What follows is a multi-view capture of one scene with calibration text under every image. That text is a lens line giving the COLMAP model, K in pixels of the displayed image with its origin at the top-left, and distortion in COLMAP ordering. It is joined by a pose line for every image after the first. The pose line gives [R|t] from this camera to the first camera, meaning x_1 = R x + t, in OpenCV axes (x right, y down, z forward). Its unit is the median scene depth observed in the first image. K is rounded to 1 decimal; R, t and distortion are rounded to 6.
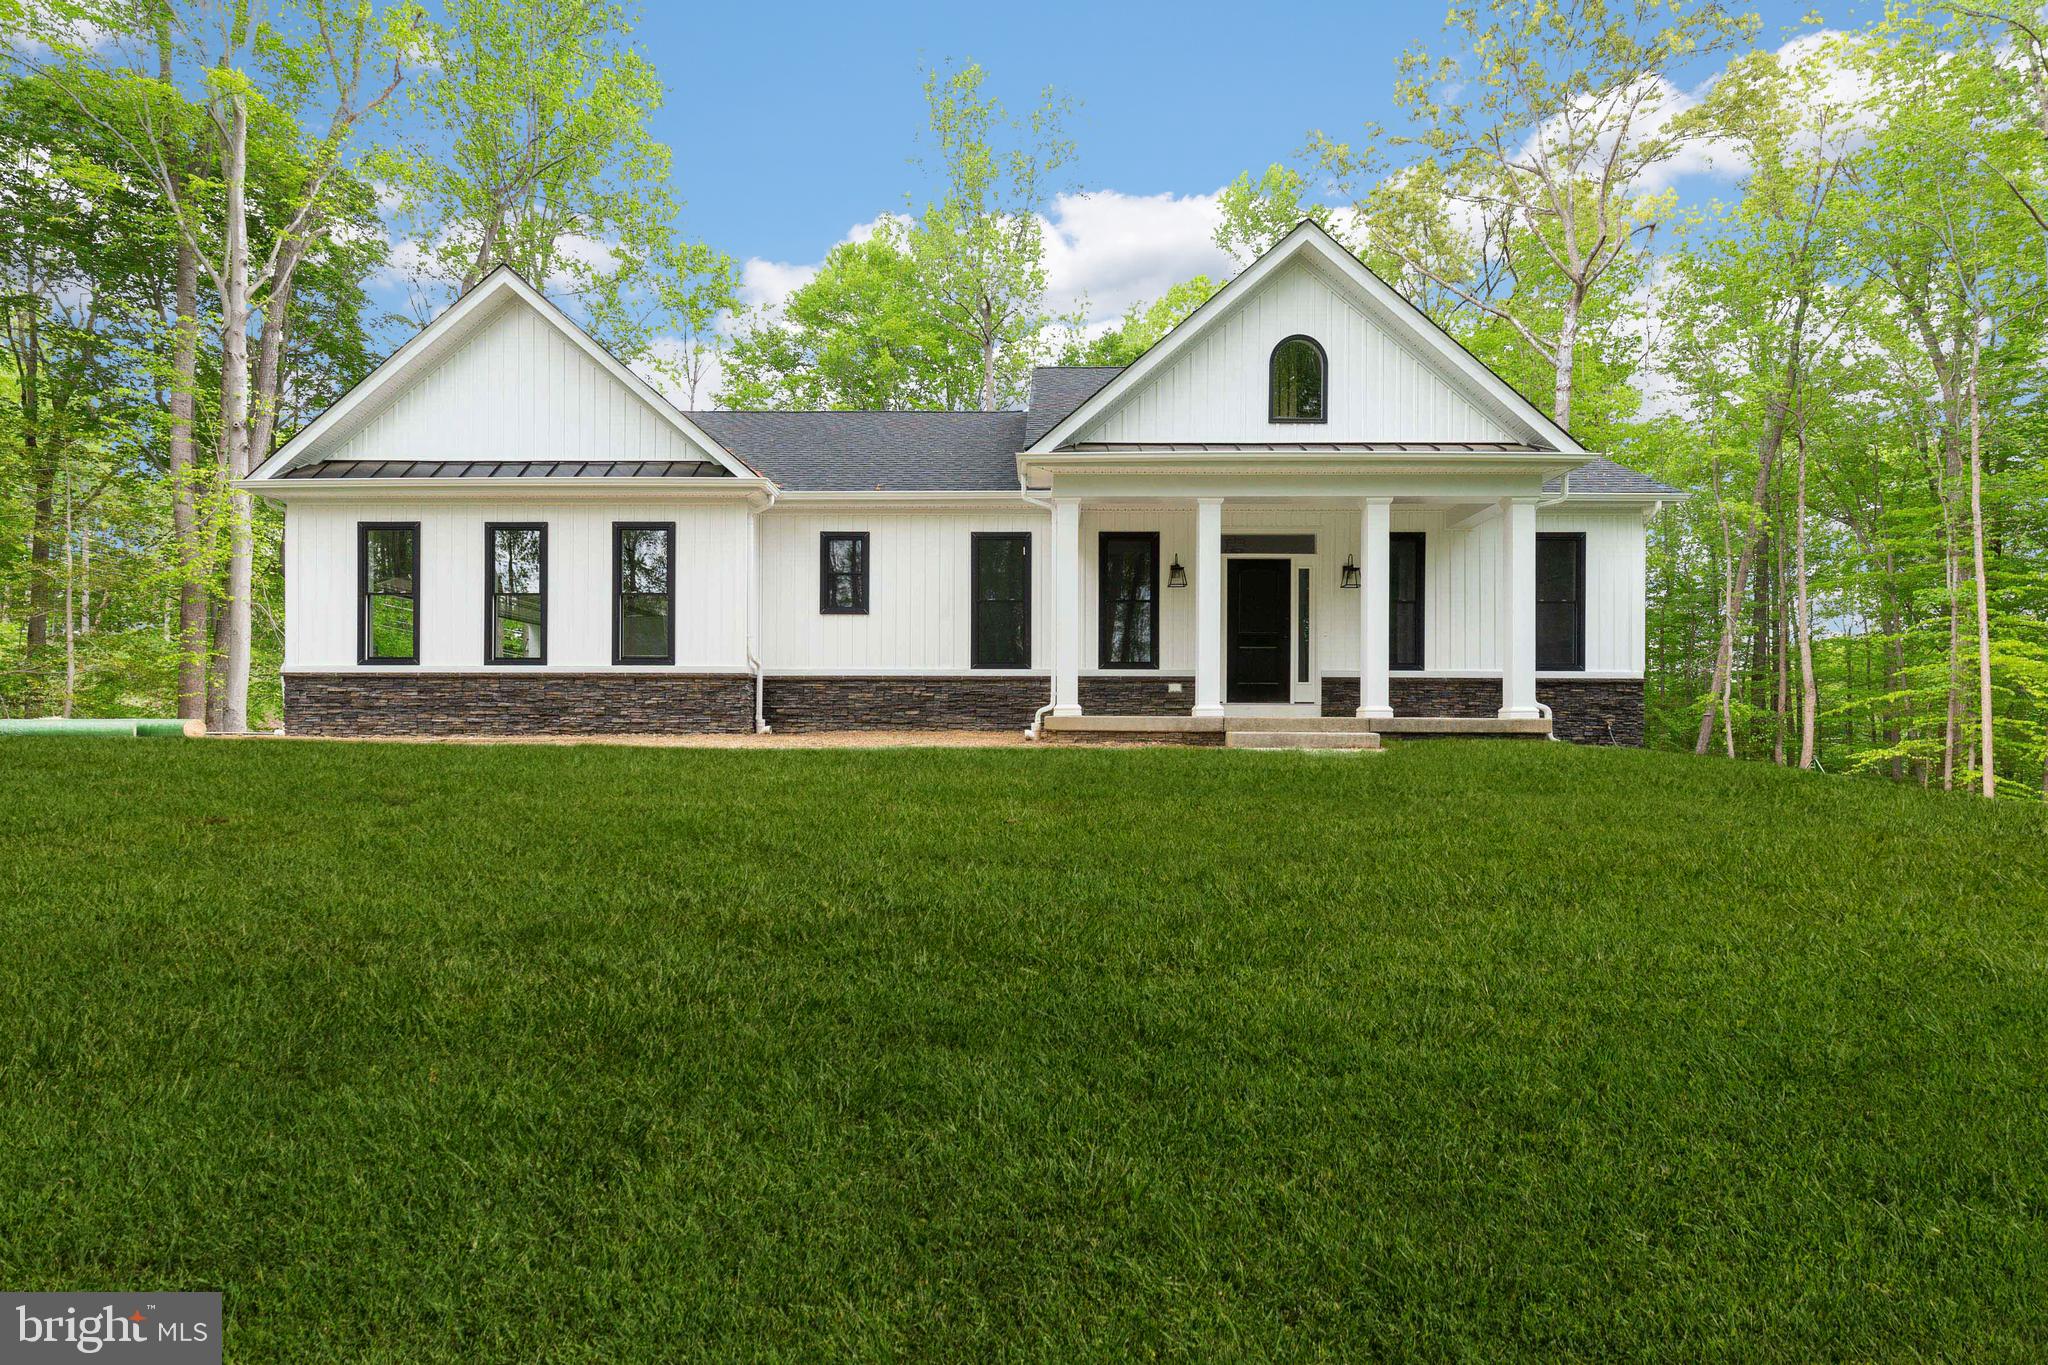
lens RADIAL K [[933.7, 0, 1023.1], [0, 933.7, 731.7], [0, 0, 1]] dist [-0.001767, -0.000098]
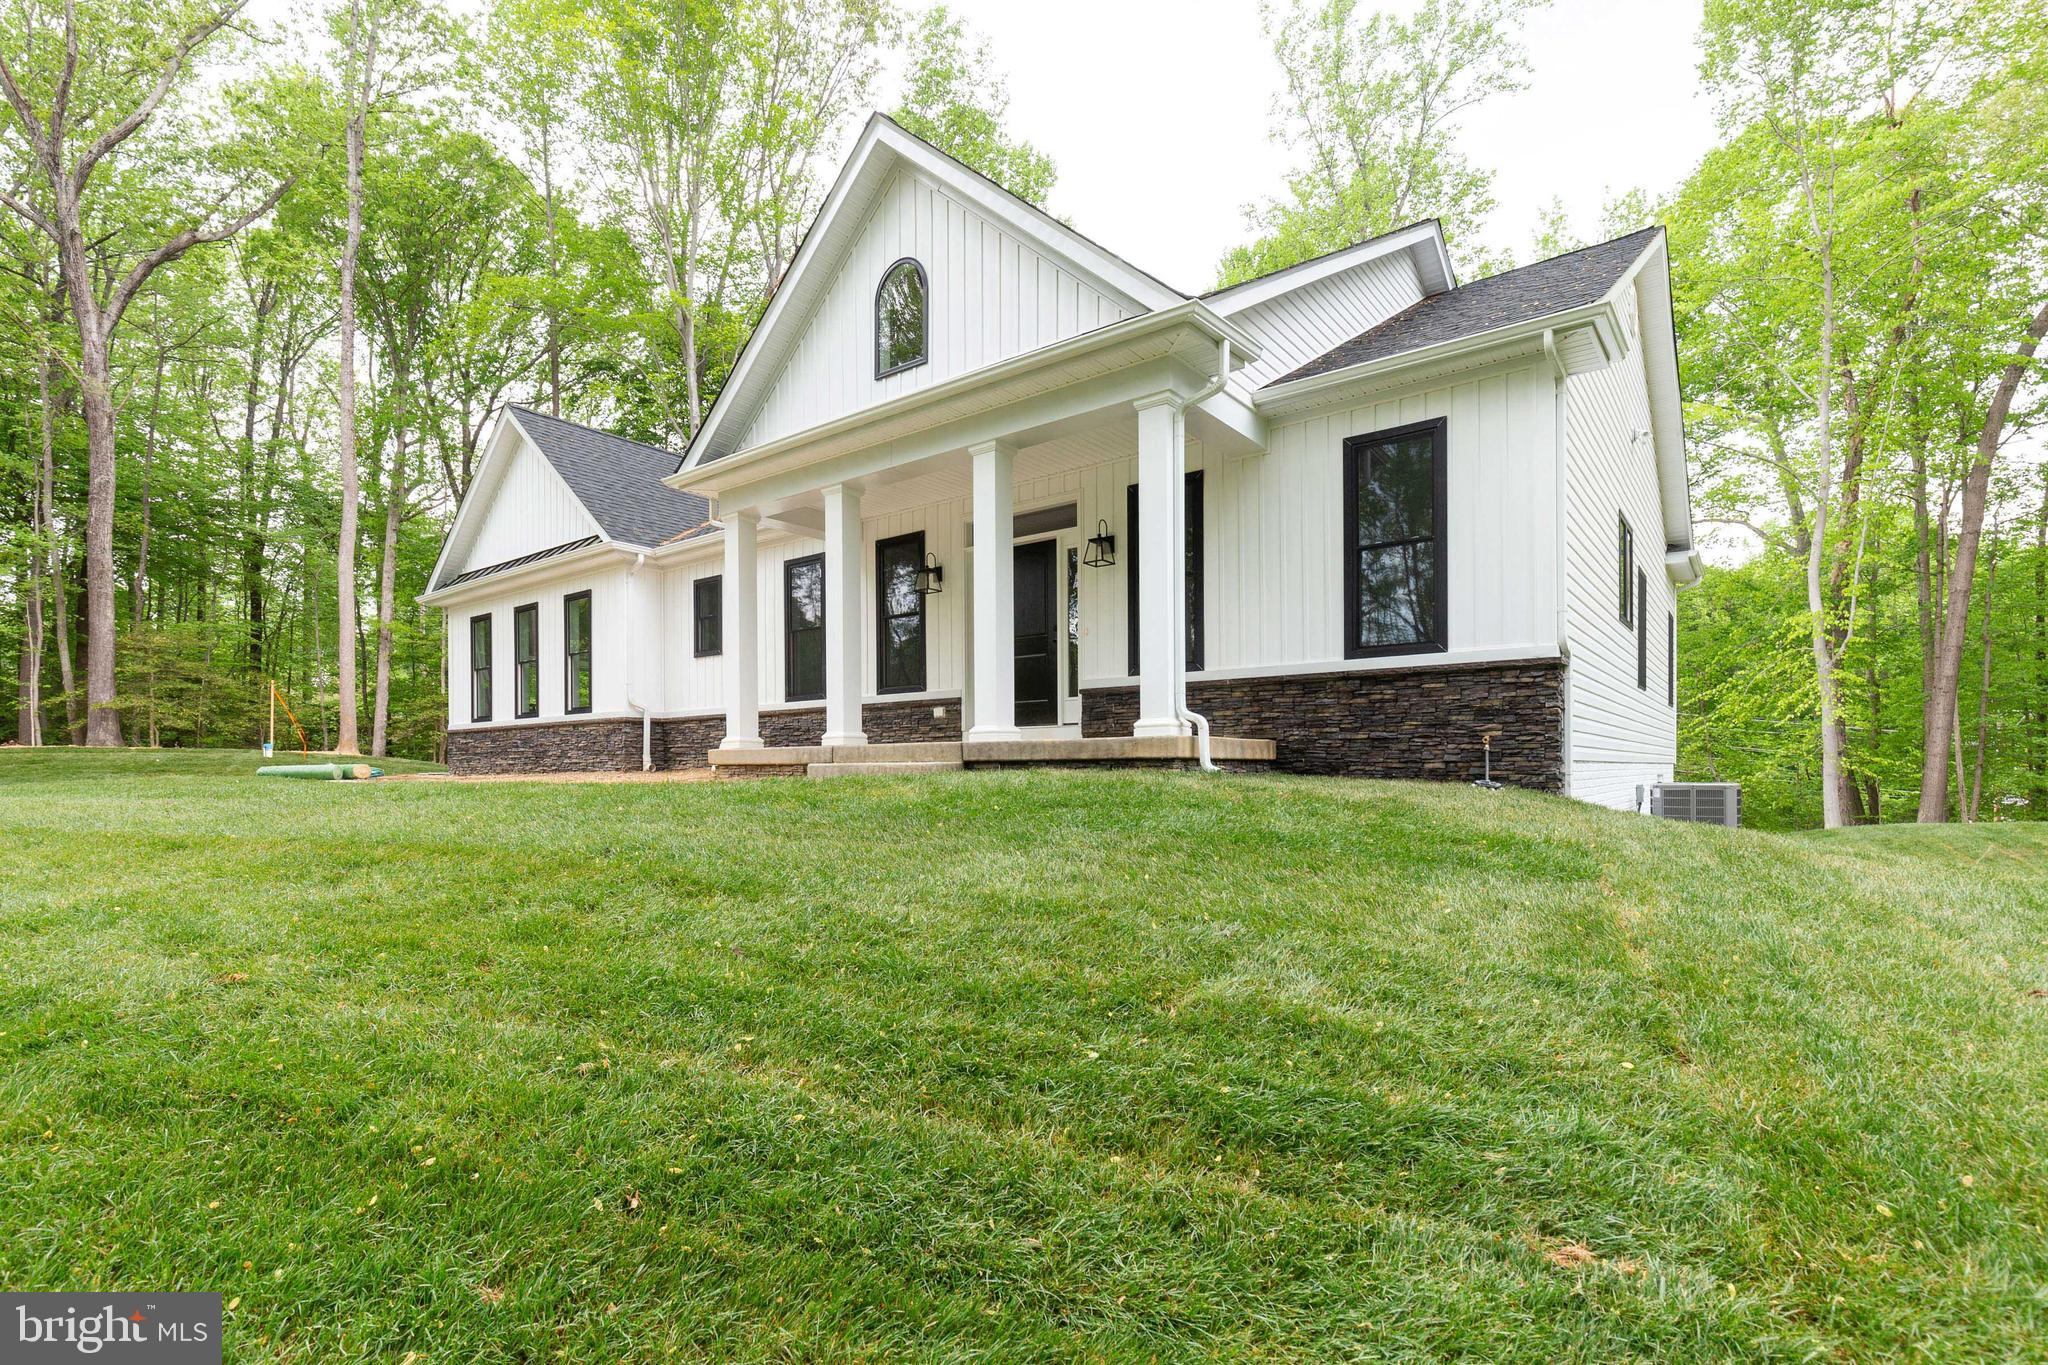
lens RADIAL K [[964.6, 0, 1023.8], [0, 964.6, 774.5], [0, 0, 1]] dist [0.001260, 0.000070]
pose [[0.799741, -0.007160, -0.600302, 0.748776], [0.011559, 0.999927, 0.003471, 0.007167], [0.600234, -0.009715, 0.799766, 0.348239]]
